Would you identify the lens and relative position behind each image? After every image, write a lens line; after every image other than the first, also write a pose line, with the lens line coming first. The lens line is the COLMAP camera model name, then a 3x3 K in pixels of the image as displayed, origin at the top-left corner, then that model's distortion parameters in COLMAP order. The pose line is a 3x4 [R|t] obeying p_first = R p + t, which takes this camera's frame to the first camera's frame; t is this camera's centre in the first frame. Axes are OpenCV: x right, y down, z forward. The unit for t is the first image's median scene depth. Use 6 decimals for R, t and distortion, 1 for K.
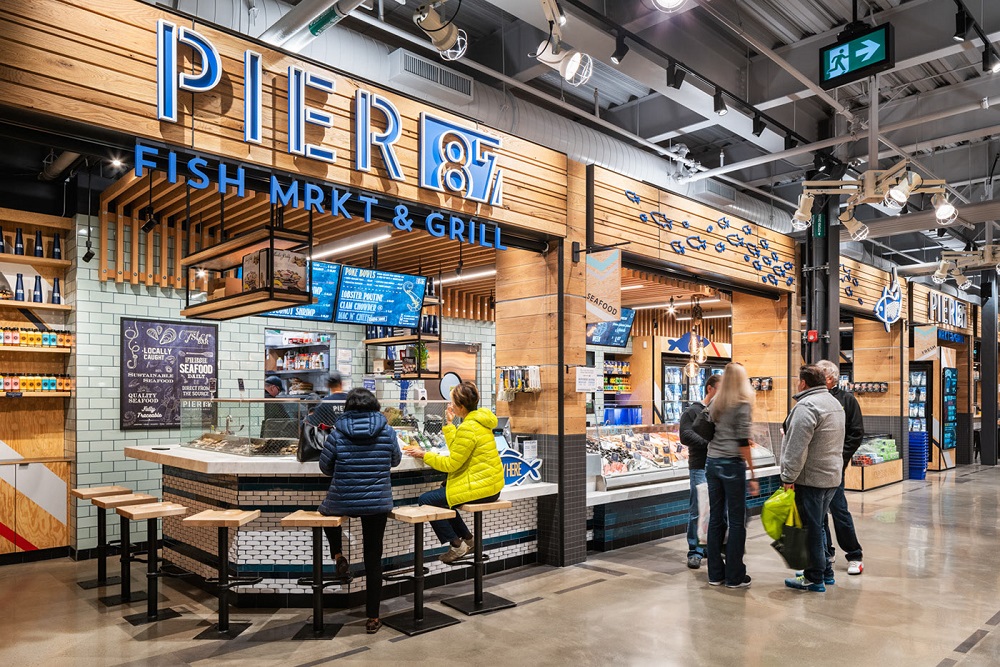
lens RADIAL K [[701.5, 0, 560.6], [0, 701.5, 404.9], [0, 0, 1]] dist [-0.009729, 0.005140]
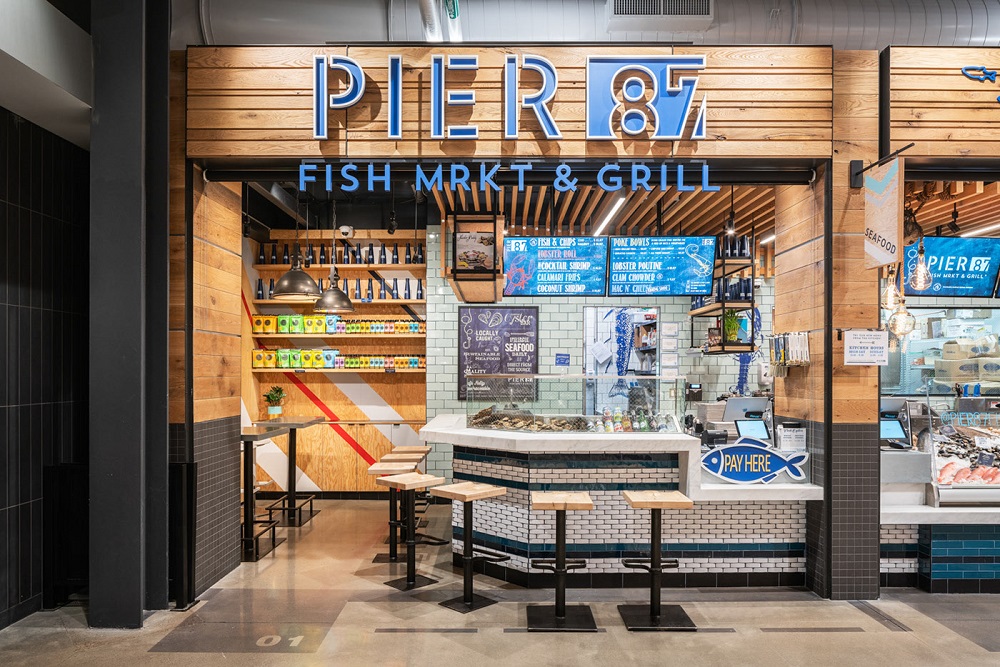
lens RADIAL K [[701.5, 0, 489.1], [0, 701.5, 380.5], [0, 0, 1]] dist [-0.009729, 0.005140]
pose [[0.695800, 0.006846, -0.718203, 0.279018], [-0.008044, 0.999966, 0.001739, -0.000776], [0.718191, 0.004567, 0.695831, 0.215705]]
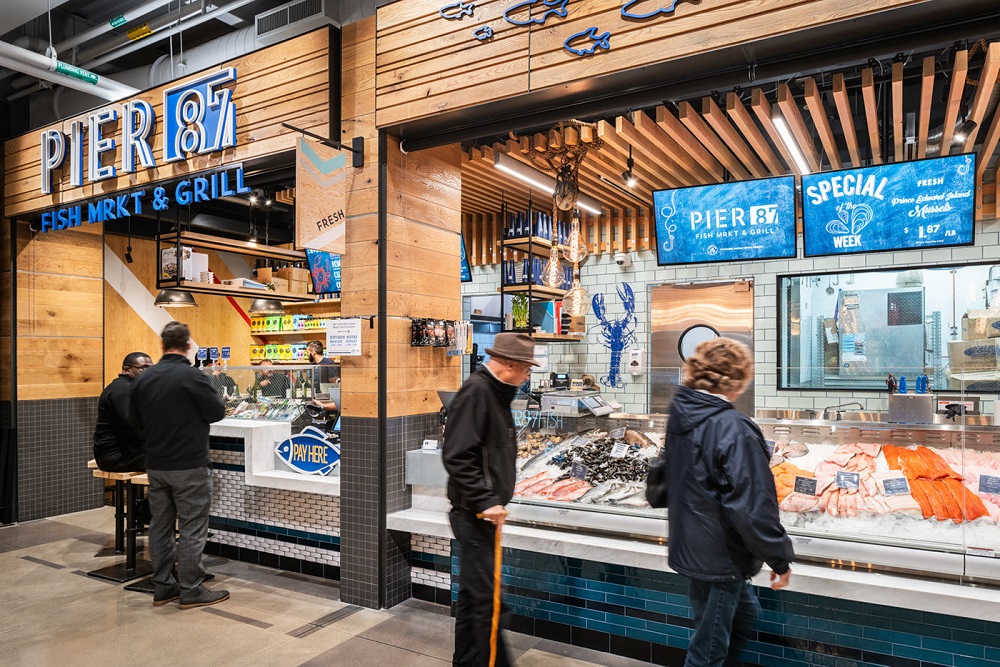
lens RADIAL K [[701.5, 0, 526.4], [0, 701.5, 364.3], [0, 0, 1]] dist [-0.009729, 0.005140]
pose [[0.217342, 0.001673, -0.976094, 0.718294], [-0.004646, 0.999989, 0.000680, -0.010727], [0.976084, 0.004387, 0.217348, 0.995668]]
